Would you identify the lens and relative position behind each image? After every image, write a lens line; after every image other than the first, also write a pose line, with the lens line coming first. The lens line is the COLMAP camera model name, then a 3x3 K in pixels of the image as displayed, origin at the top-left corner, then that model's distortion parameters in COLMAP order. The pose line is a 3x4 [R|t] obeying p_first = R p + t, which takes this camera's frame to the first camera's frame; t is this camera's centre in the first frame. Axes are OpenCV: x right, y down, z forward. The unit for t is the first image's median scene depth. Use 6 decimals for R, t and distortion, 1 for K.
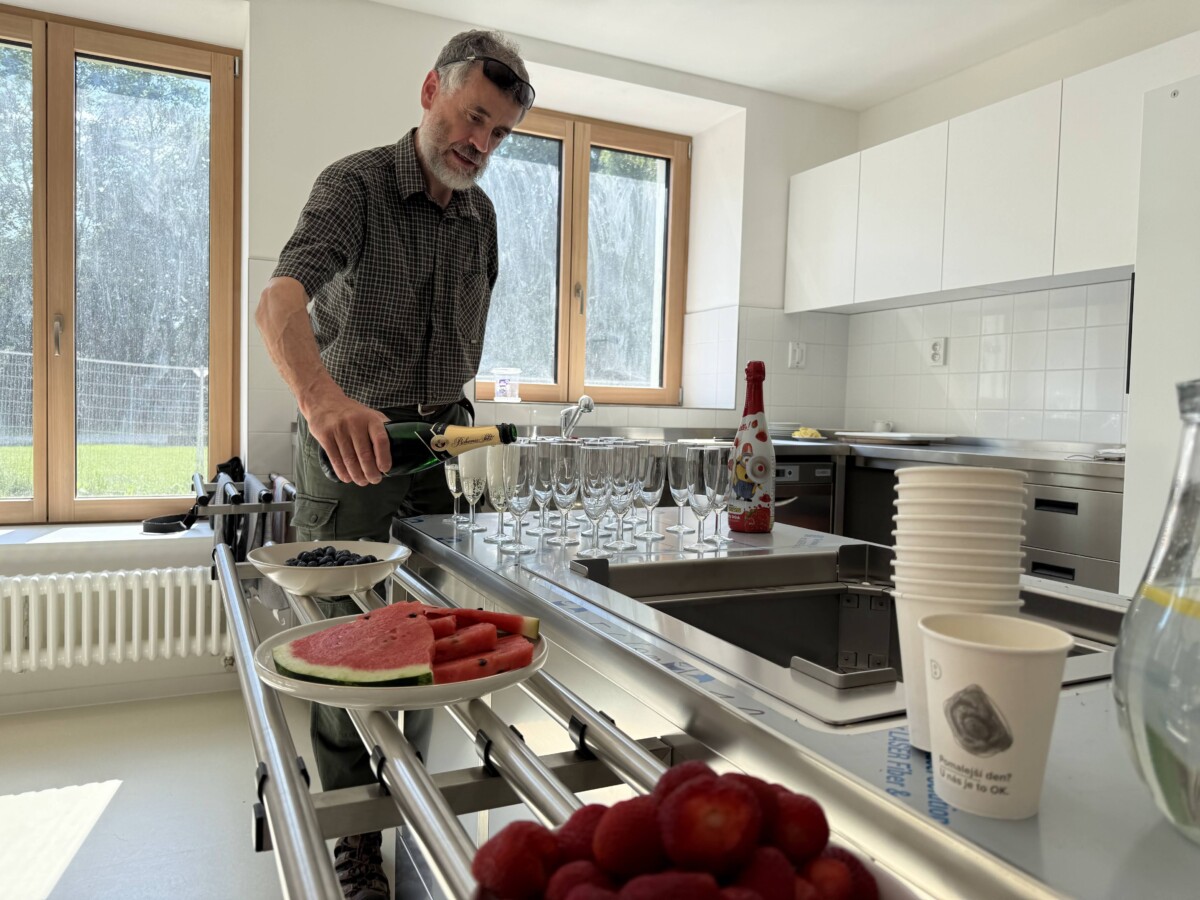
lens RADIAL K [[859.9, 0, 591.6], [0, 859.9, 452.3], [0, 0, 1]] dist [0.055379, -0.062387]
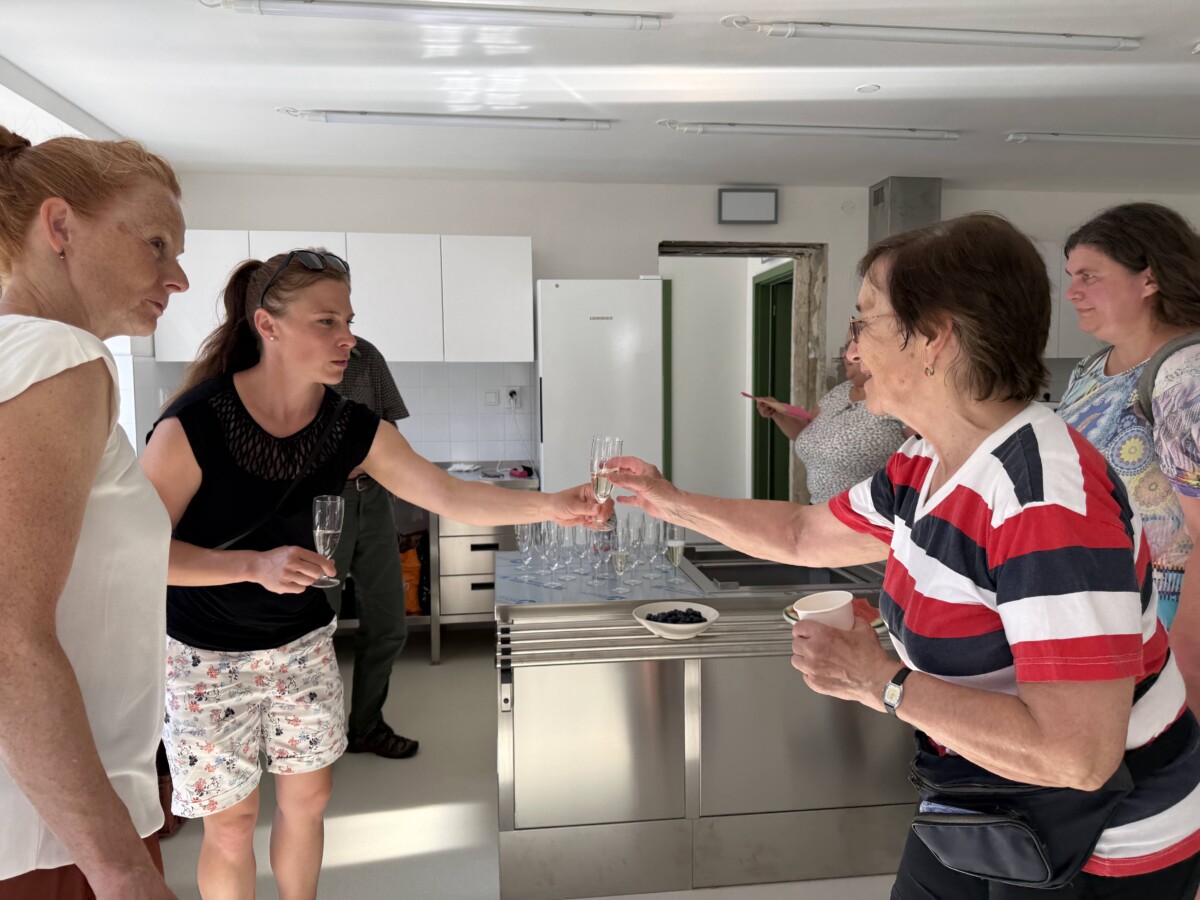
lens RADIAL K [[859.9, 0, 596.4], [0, 859.9, 451.3], [0, 0, 1]] dist [0.055379, -0.062387]
pose [[0.328905, -0.101763, 0.938864, -0.634852], [0.052257, 0.994615, 0.089499, -0.126710], [-0.942916, 0.019626, 0.332452, 0.162967]]
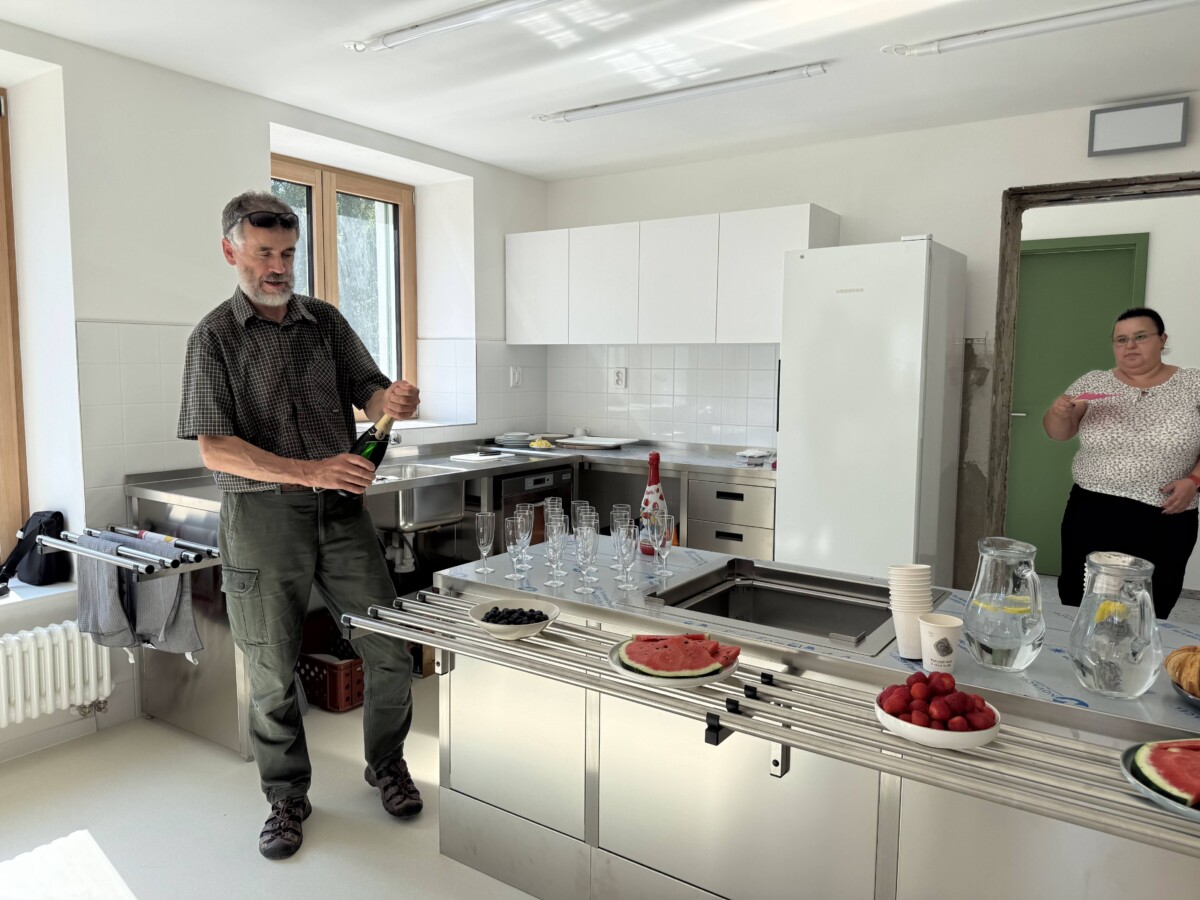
lens RADIAL K [[859.9, 0, 599.6], [0, 859.9, 445.1], [0, 0, 1]] dist [0.055379, -0.062387]
pose [[0.861612, -0.065680, 0.503299, -0.320084], [0.035305, 0.996946, 0.069661, -0.103672], [-0.506337, -0.042252, 0.861300, -0.165894]]
